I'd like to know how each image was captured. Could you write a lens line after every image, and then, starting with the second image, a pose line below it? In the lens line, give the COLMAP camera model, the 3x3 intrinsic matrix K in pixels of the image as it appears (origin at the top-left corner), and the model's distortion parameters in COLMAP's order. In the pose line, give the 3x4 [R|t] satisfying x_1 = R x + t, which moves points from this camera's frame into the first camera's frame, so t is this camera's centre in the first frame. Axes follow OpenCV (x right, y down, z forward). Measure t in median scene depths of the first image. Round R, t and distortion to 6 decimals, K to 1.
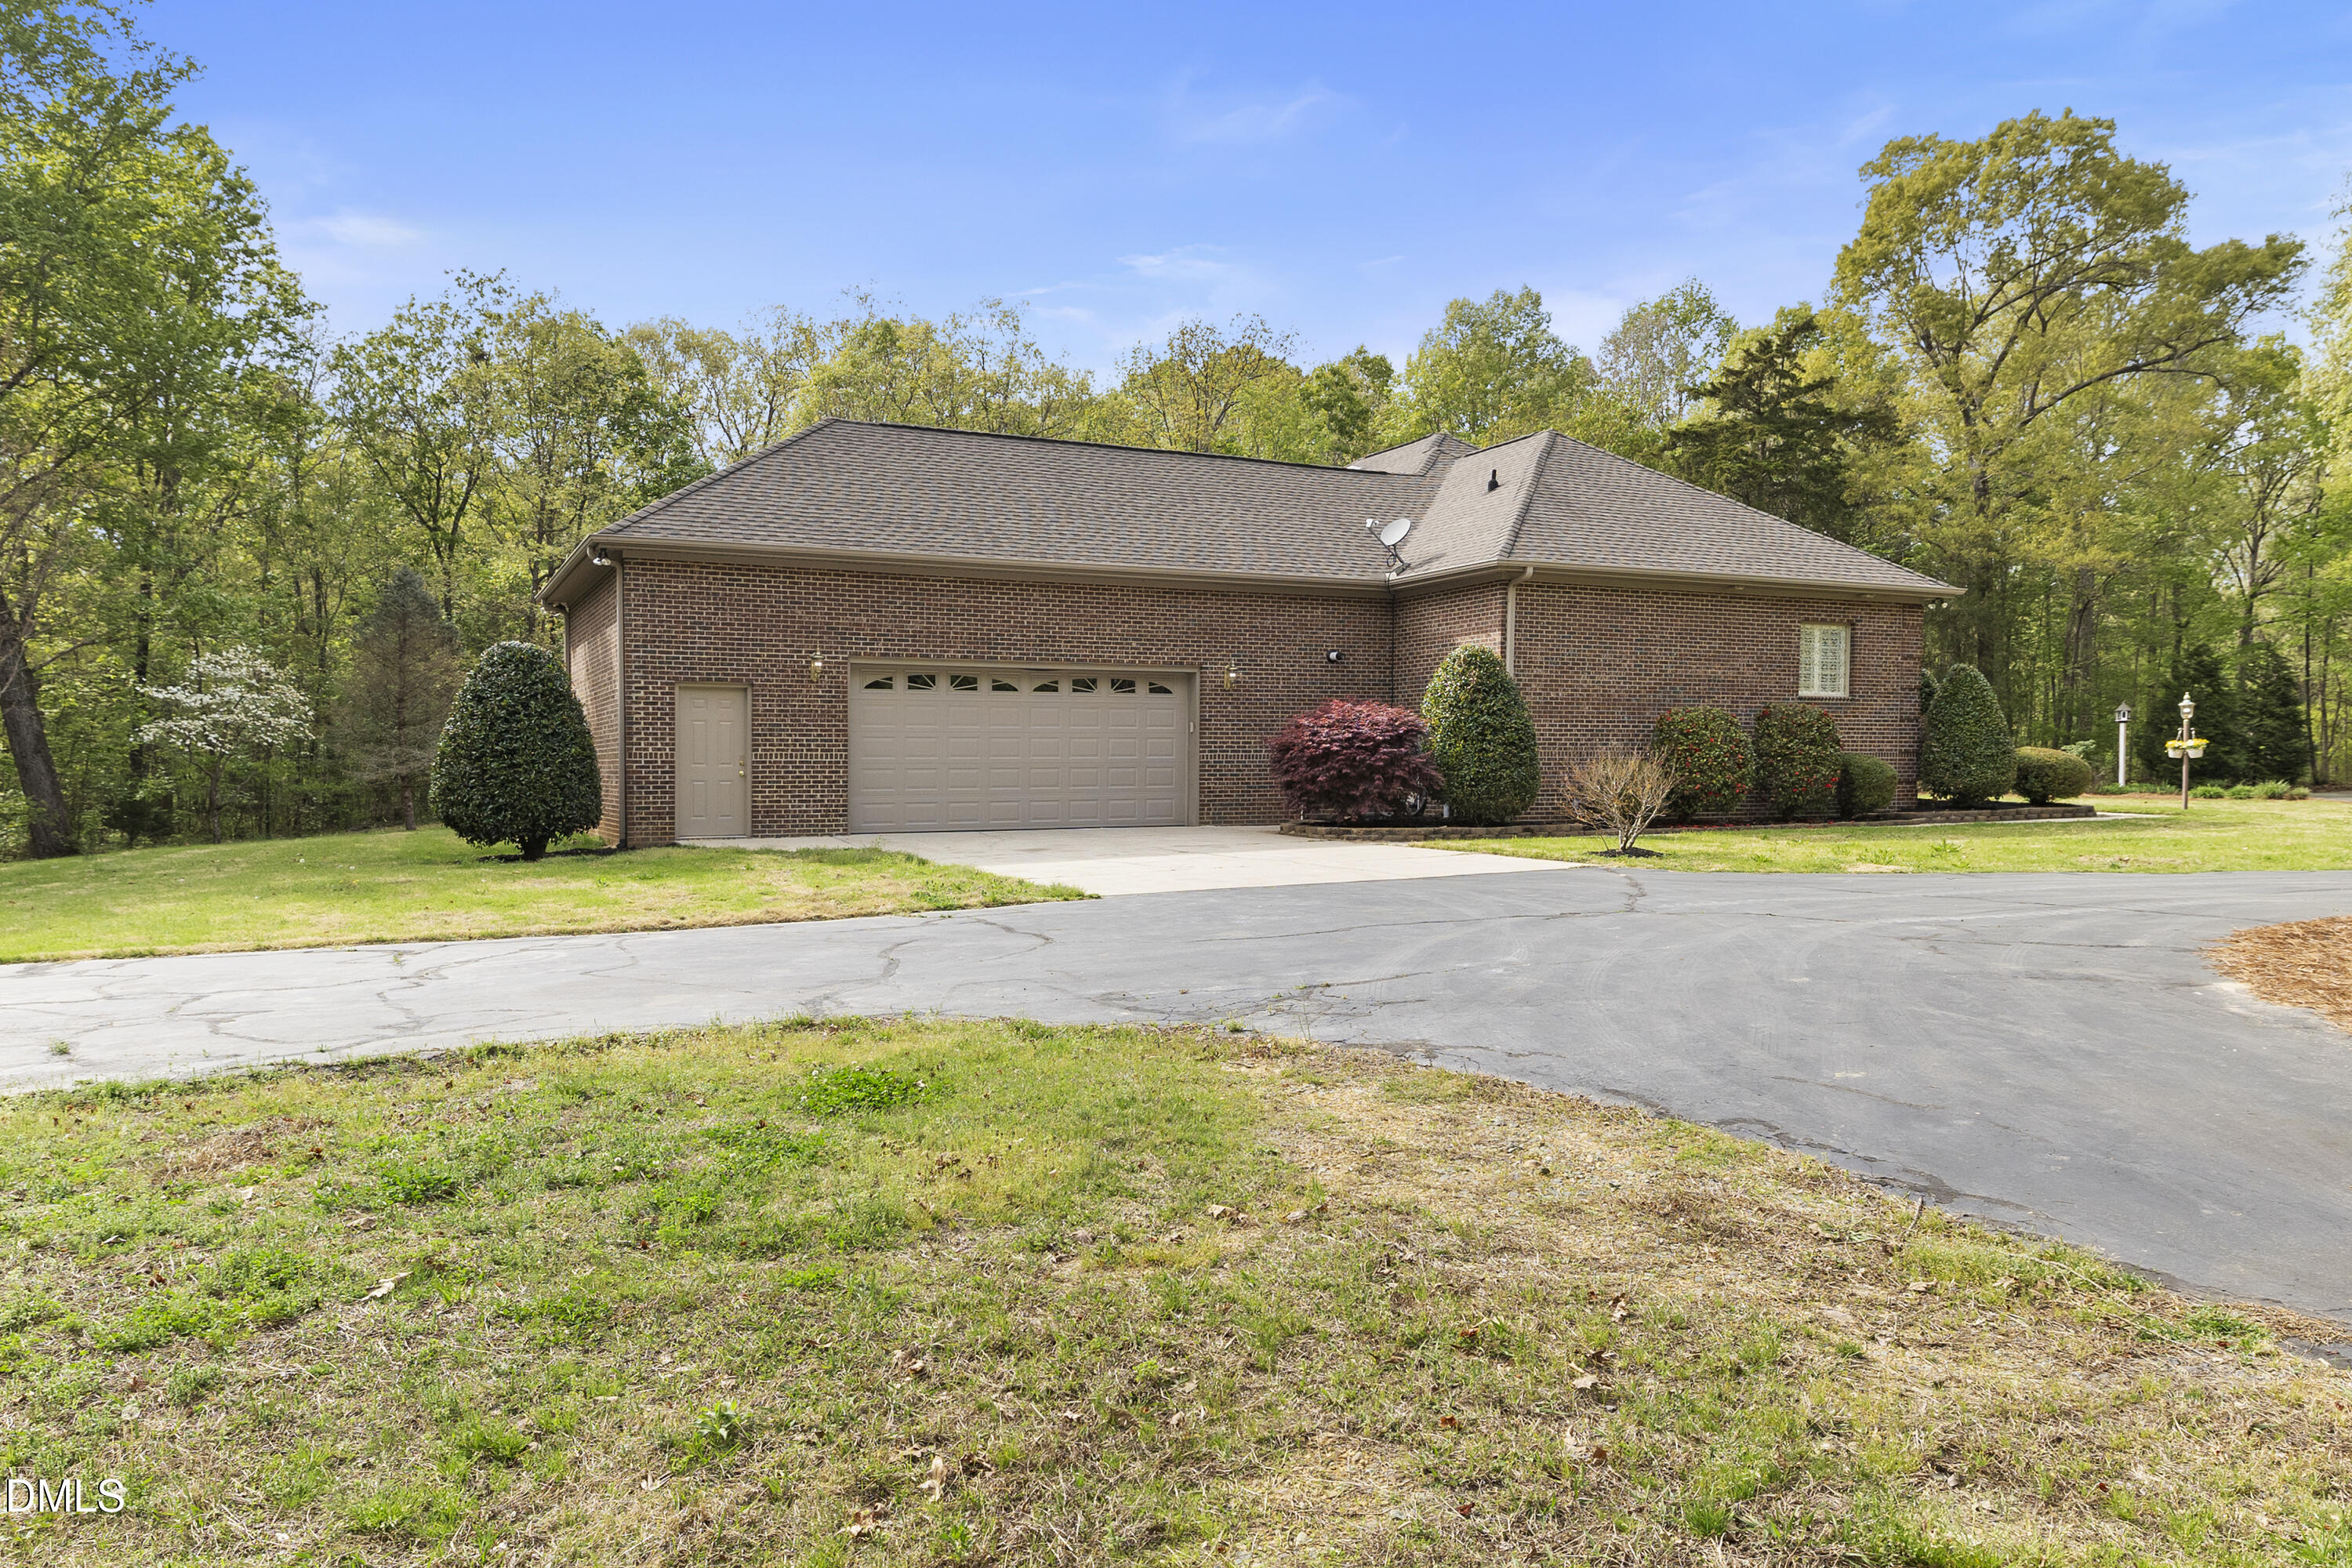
lens RADIAL K [[1577.0, 0, 1176.0], [0, 1577.0, 784.0], [0, 0, 1]] dist [0.090114, -0.137045]
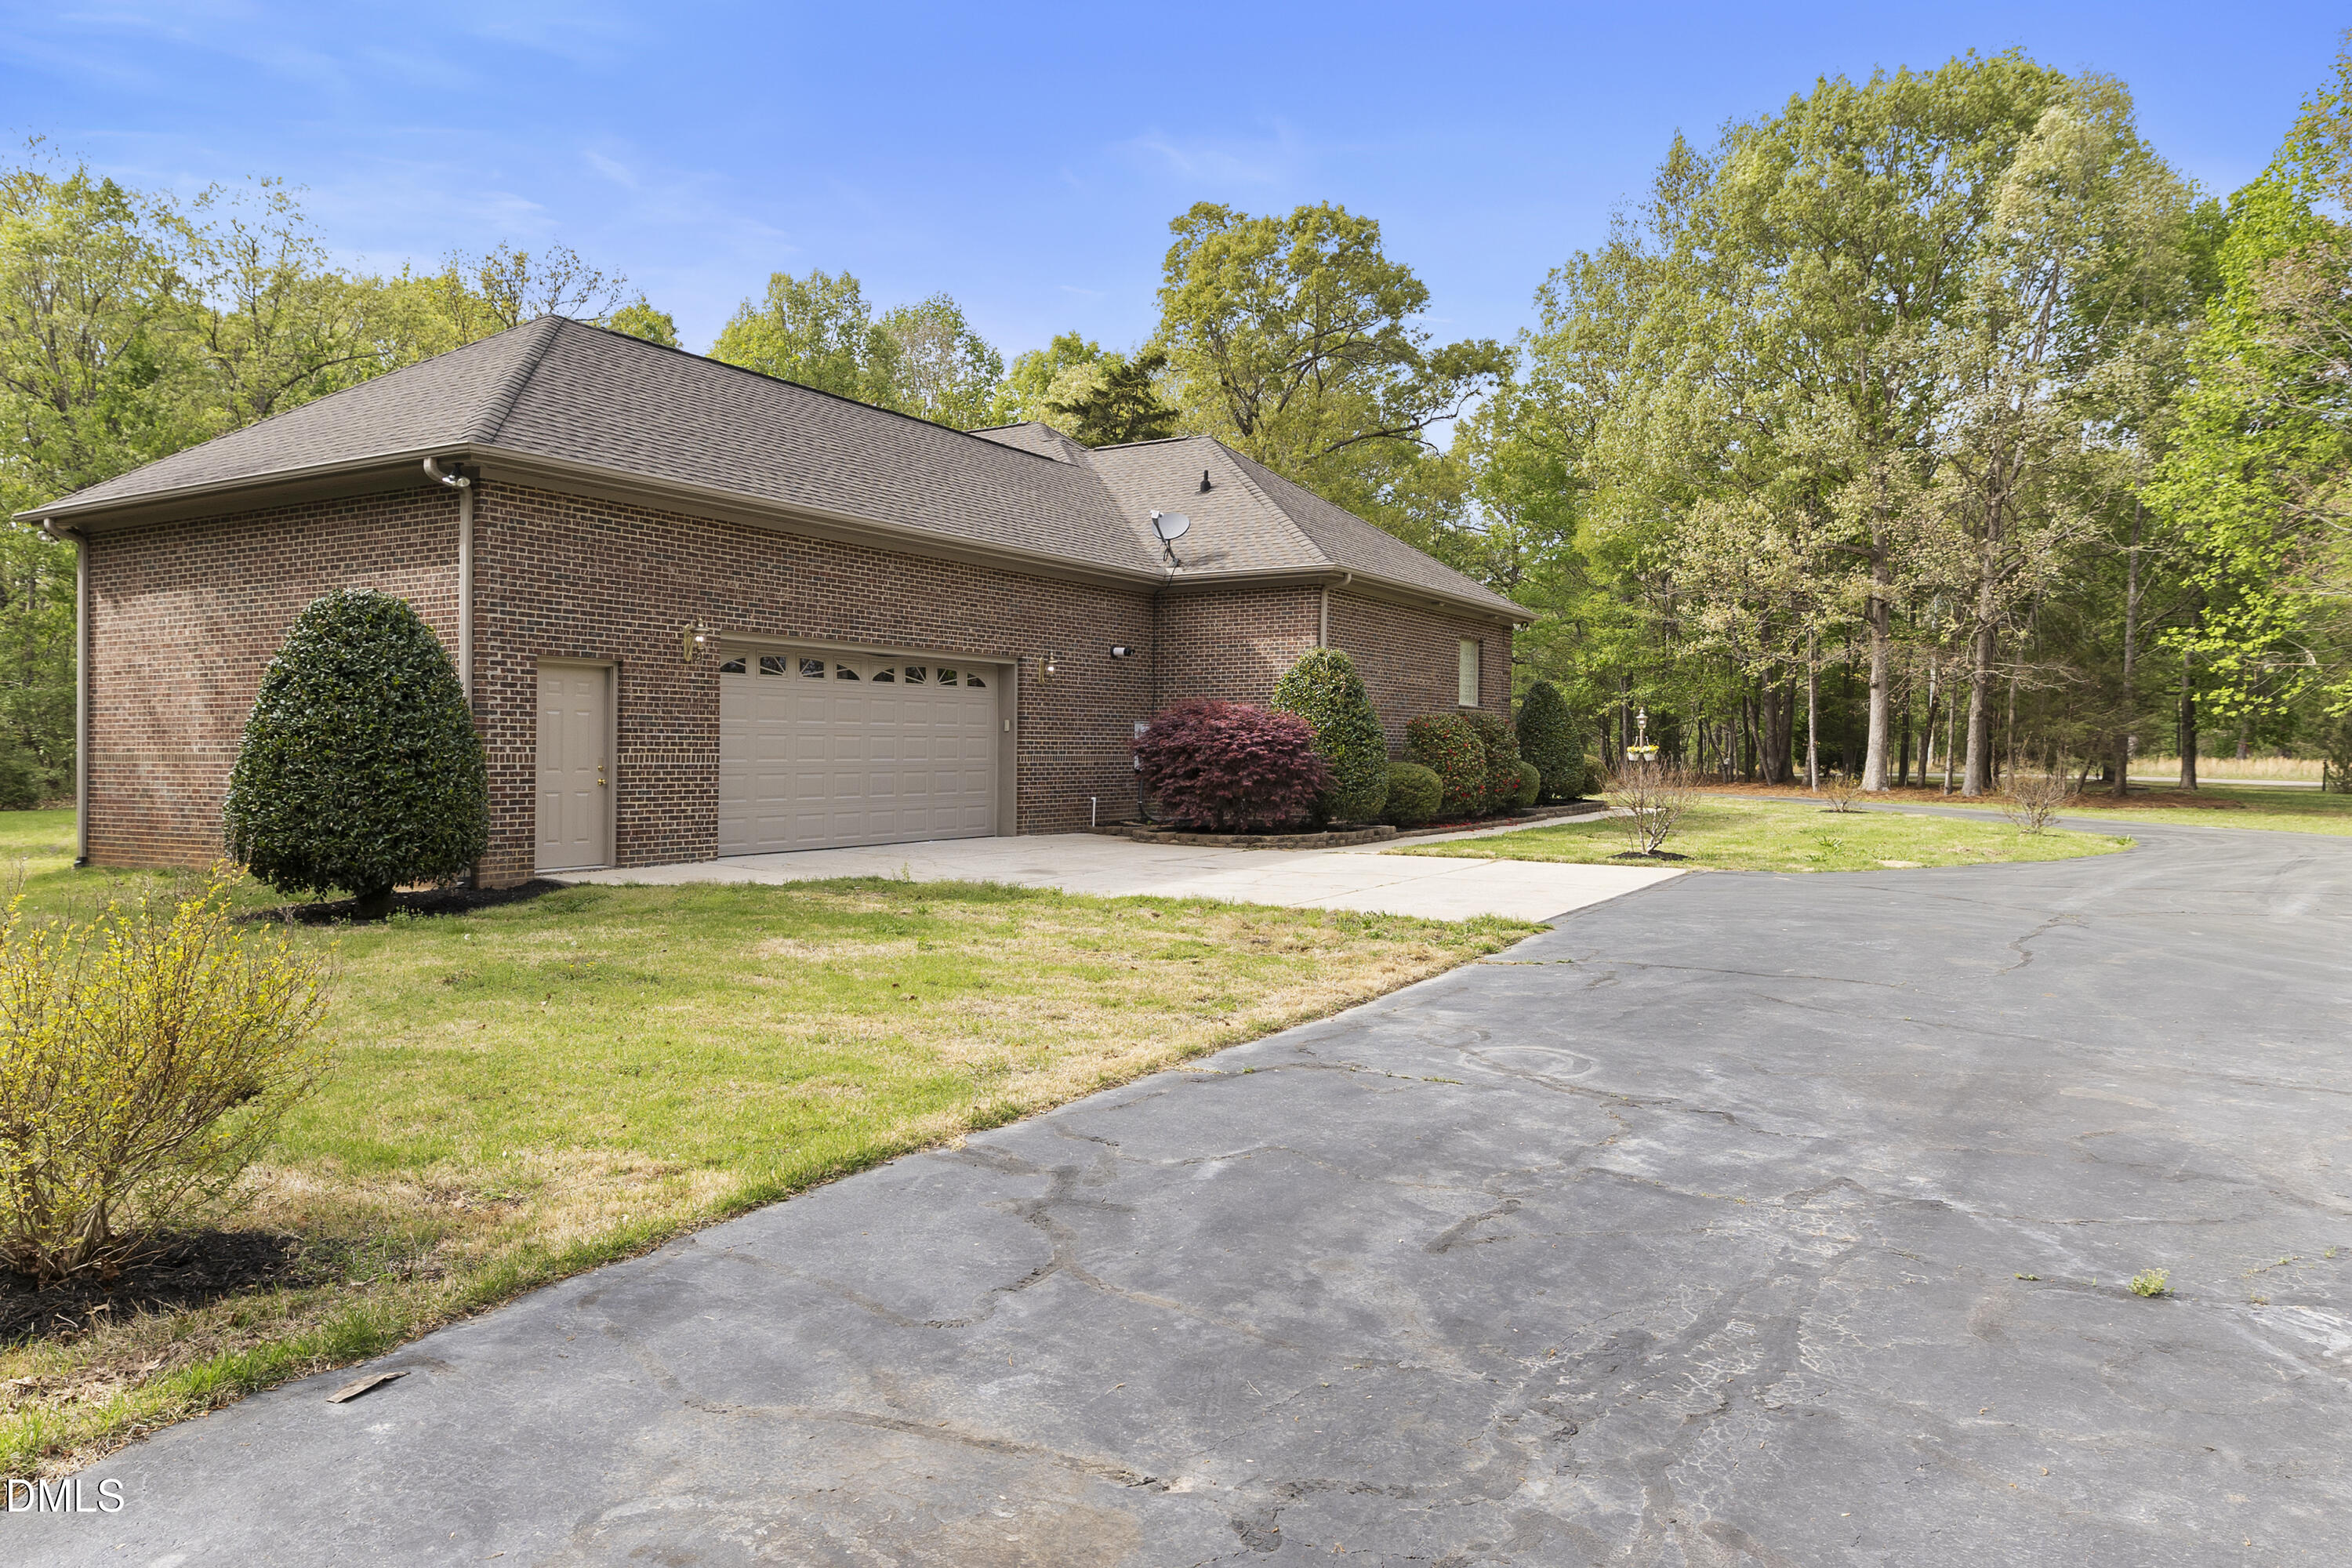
lens RADIAL K [[1579.3, 0, 1176.0], [0, 1579.3, 784.0], [0, 0, 1]] dist [0.005572, -0.000725]
pose [[0.827195, -0.006891, 0.561873, -0.417545], [0.003909, 0.999971, 0.006510, -0.008508], [-0.561902, -0.003189, 0.827198, 0.211140]]
